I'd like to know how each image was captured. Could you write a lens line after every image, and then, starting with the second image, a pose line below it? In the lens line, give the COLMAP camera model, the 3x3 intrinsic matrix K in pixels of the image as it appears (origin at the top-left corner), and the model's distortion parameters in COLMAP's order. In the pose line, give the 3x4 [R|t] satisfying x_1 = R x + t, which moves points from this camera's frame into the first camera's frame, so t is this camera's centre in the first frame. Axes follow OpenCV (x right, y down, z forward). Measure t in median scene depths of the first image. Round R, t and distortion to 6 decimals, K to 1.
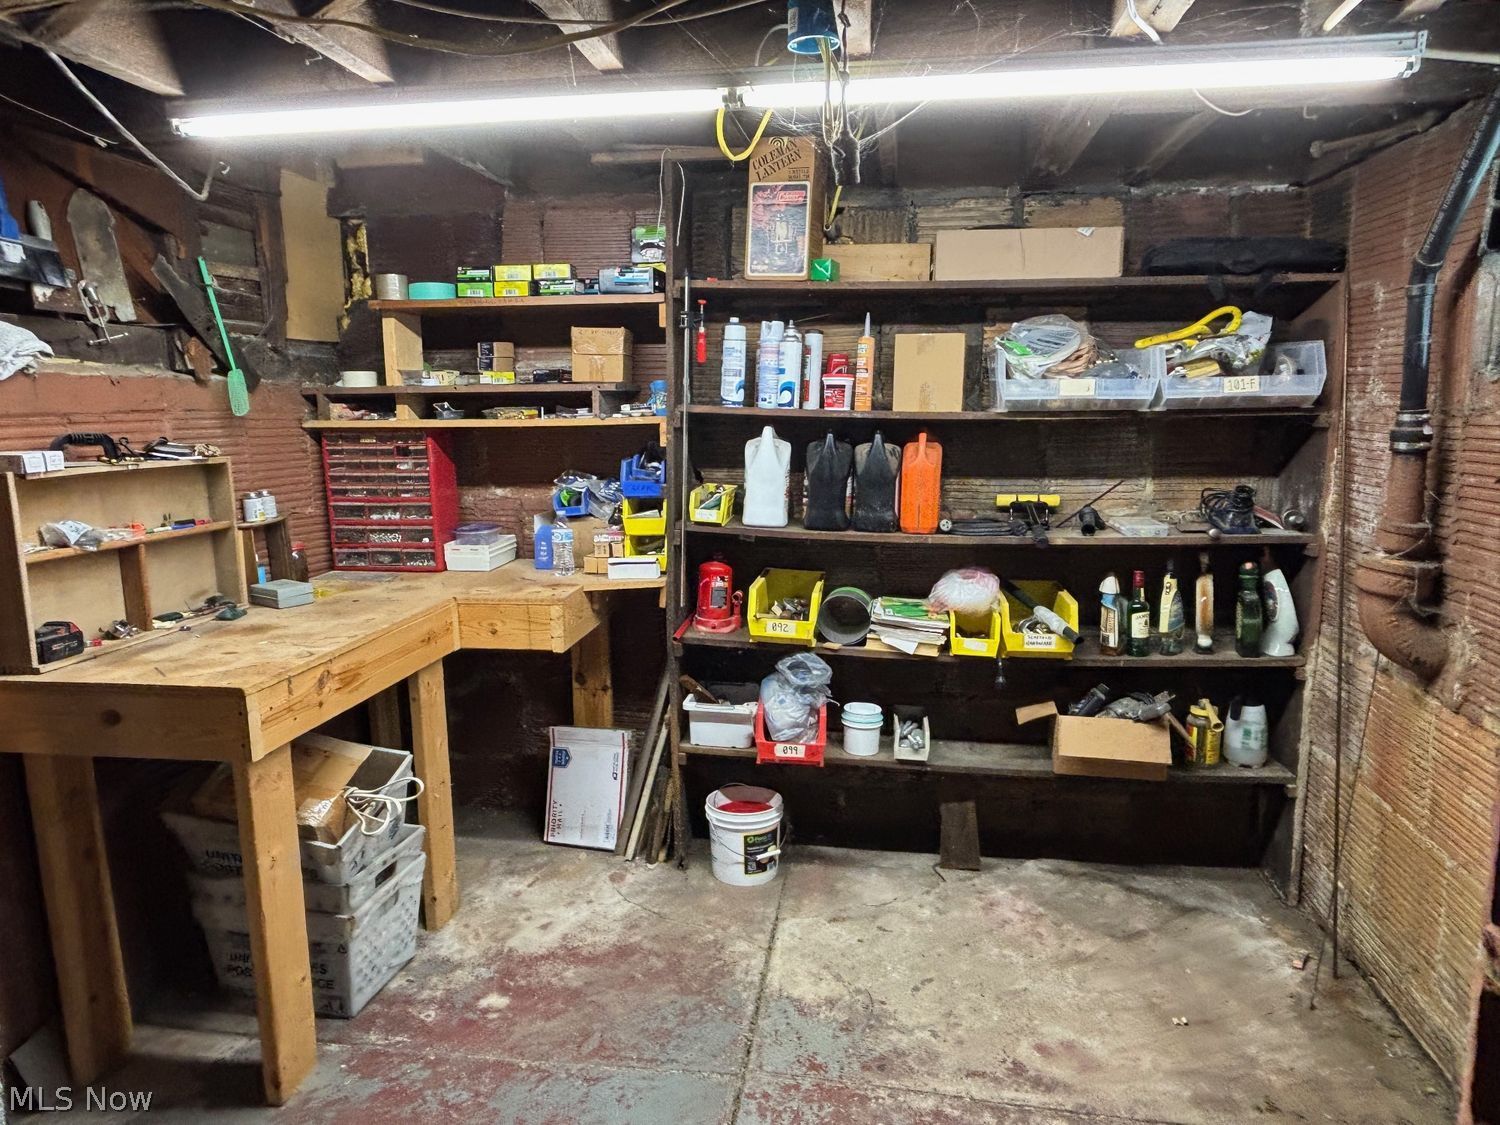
lens RADIAL K [[967.0, 0, 738.2], [0, 967.0, 555.2], [0, 0, 1]] dist [0.065696, -0.081080]
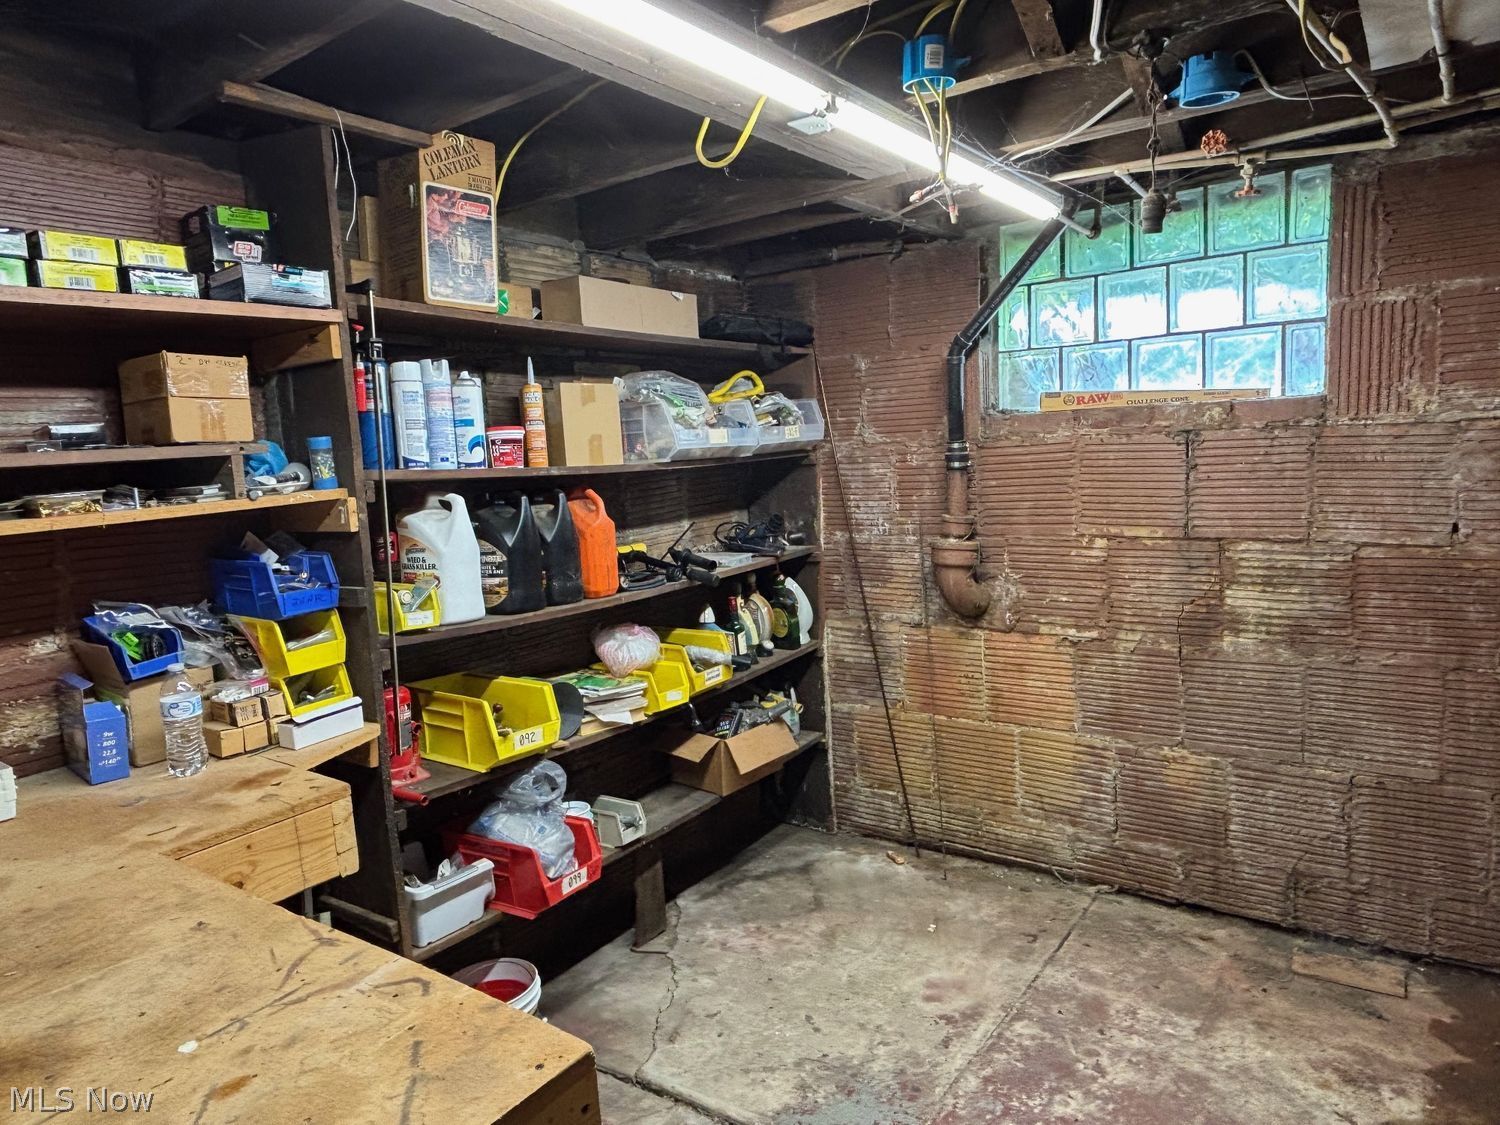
lens RADIAL K [[968.4, 0, 746.0], [0, 968.4, 563.5], [0, 0, 1]] dist [0.057330, -0.076767]
pose [[0.456126, -0.129543, 0.880436, -0.571962], [0.197251, 0.979456, 0.041923, -0.066153], [-0.867779, 0.154545, 0.472308, 0.447201]]
